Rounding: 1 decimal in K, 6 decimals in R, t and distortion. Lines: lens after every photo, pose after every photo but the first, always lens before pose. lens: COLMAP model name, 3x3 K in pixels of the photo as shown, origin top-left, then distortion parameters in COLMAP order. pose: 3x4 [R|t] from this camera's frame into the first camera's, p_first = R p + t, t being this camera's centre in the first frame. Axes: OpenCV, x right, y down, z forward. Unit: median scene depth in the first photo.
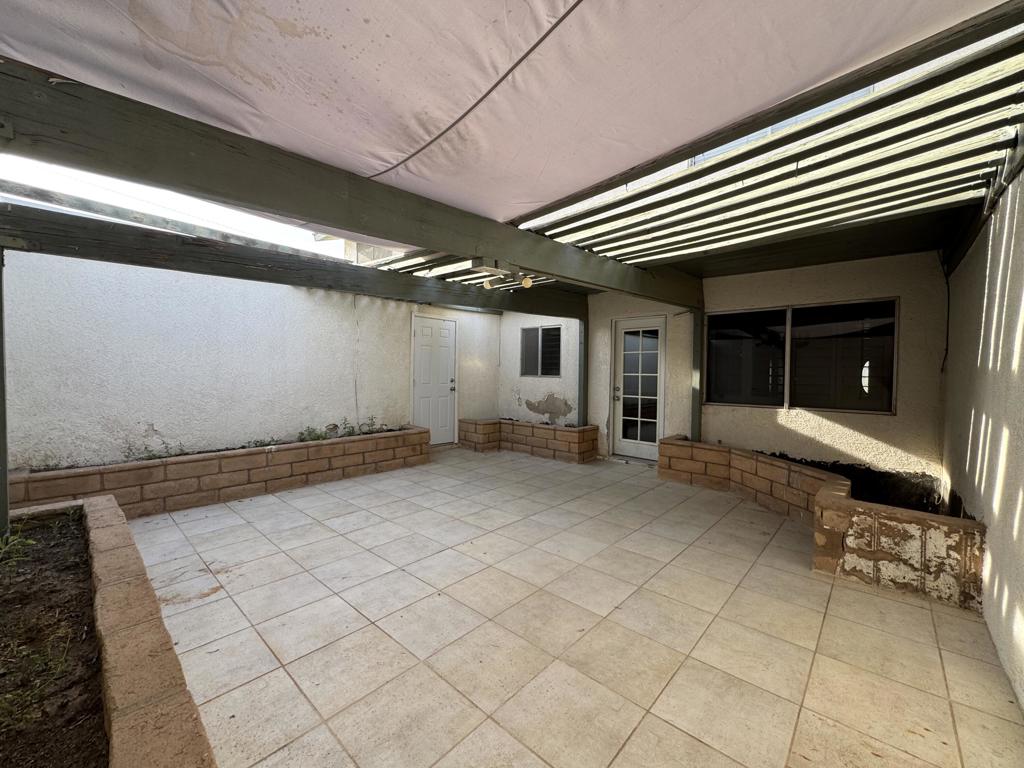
lens RADIAL K [[408.1, 0, 513.6], [0, 408.1, 376.7], [0, 0, 1]] dist [-0.002656, 0.000169]
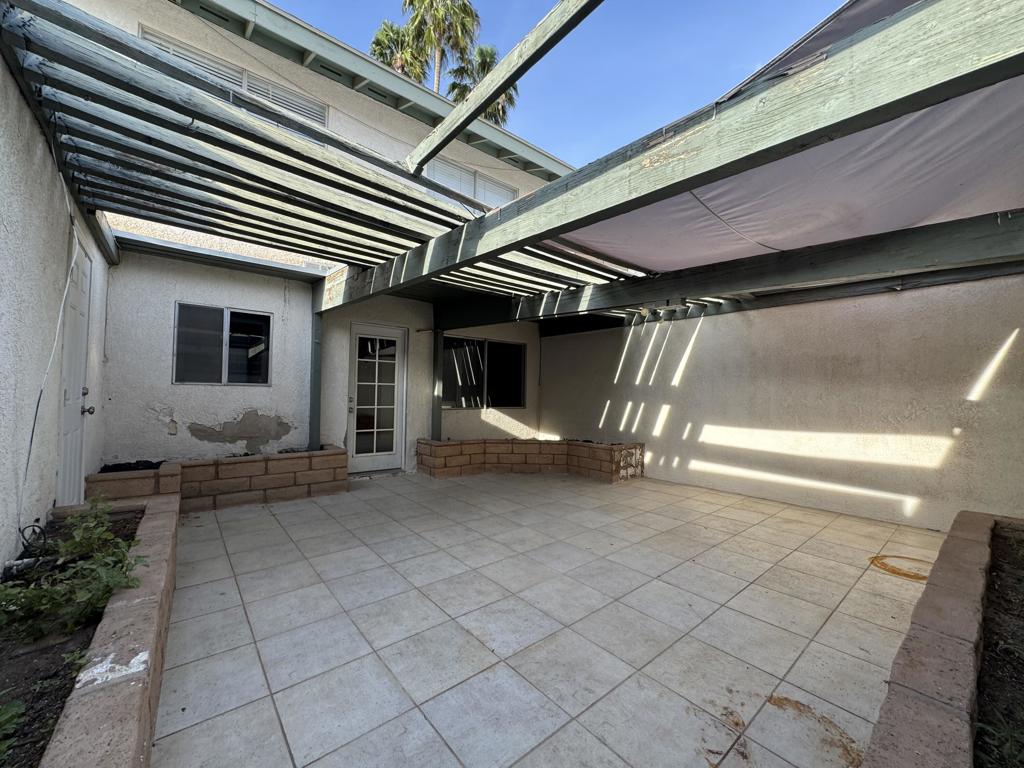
lens RADIAL K [[408.1, 0, 507.6], [0, 408.1, 378.1], [0, 0, 1]] dist [-0.002656, 0.000169]
pose [[0.143597, 0.025890, 0.989298, -0.845788], [-0.005016, 0.999664, -0.025434, 0.005766], [-0.989624, -0.001310, 0.143678, 0.775063]]
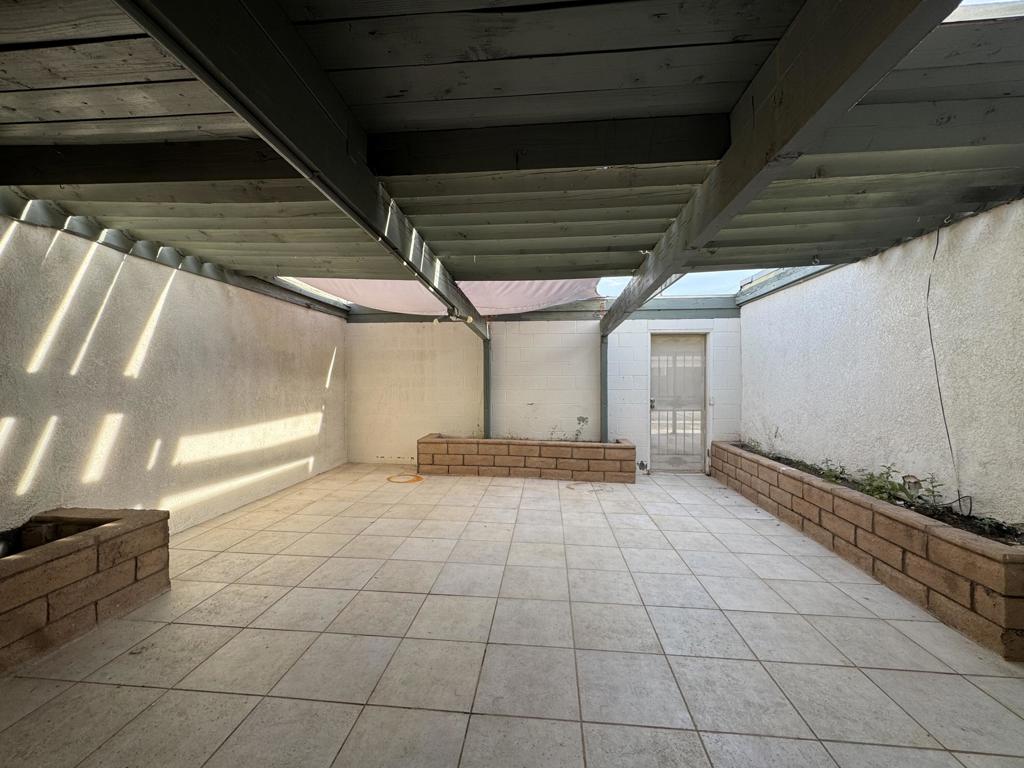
lens RADIAL K [[408.1, 0, 513.6], [0, 408.1, 392.3], [0, 0, 1]] dist [-0.002656, 0.000169]
pose [[-0.793853, 0.007846, -0.608059, 0.425417], [-0.015496, 0.999331, 0.033124, -0.012609], [0.607912, 0.035718, -0.793200, 1.397947]]
